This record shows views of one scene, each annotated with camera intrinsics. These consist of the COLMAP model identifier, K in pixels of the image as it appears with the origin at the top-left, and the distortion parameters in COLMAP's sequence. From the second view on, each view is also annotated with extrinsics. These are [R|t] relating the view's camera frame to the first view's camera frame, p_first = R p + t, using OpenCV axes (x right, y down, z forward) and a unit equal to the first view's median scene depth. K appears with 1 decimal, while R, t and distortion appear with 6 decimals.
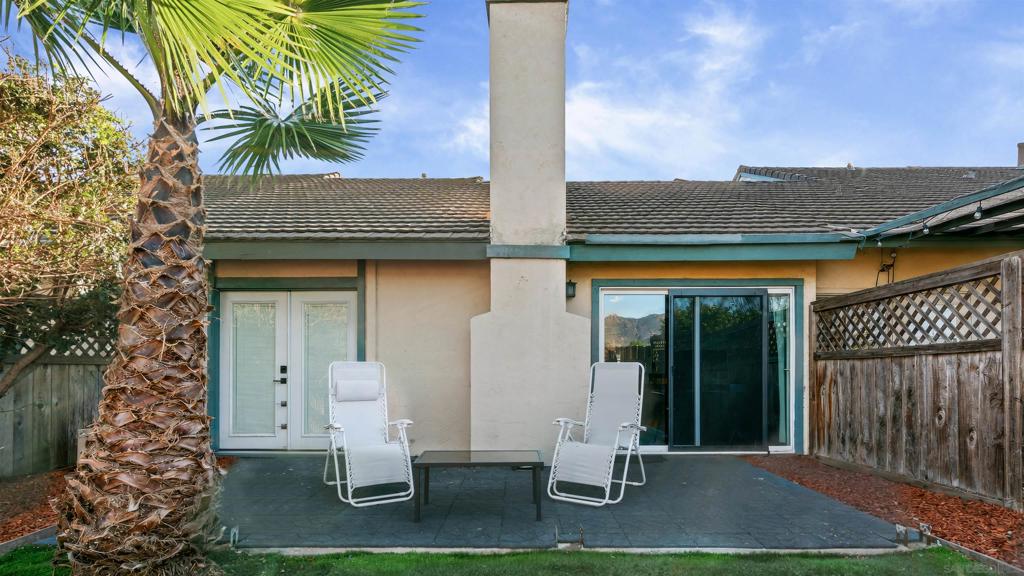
lens RADIAL K [[489.8, 0, 531.4], [0, 489.8, 316.2], [0, 0, 1]] dist [-0.002964, -0.000568]
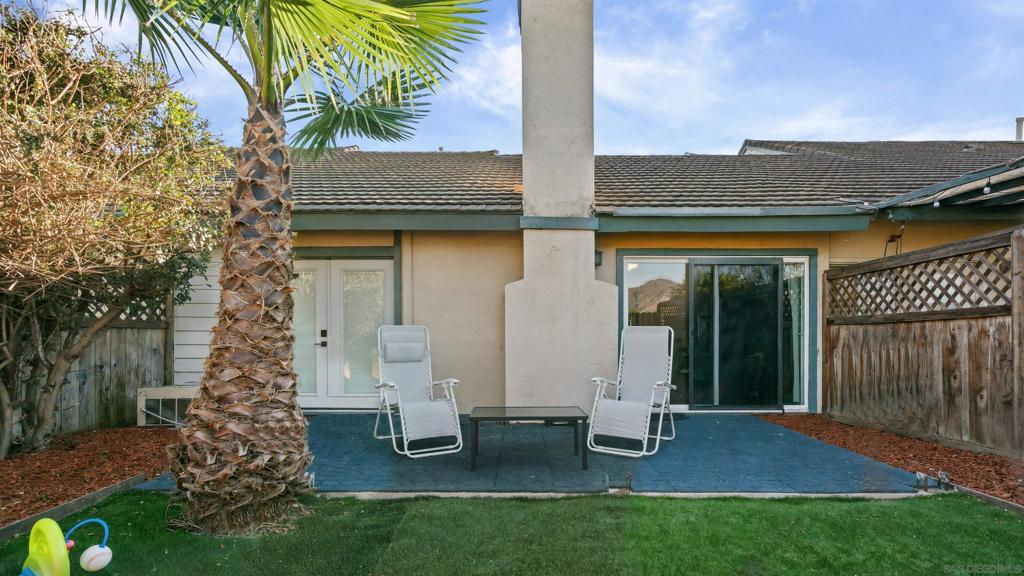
lens RADIAL K [[487.1, 0, 512.0], [0, 487.1, 288.0], [0, 0, 1]] dist [-0.002897, 0.000470]
pose [[0.999982, 0.001282, -0.005813, -0.129463], [-0.001233, 0.999963, 0.008491, 0.001005], [0.005824, -0.008484, 0.999947, -0.080629]]
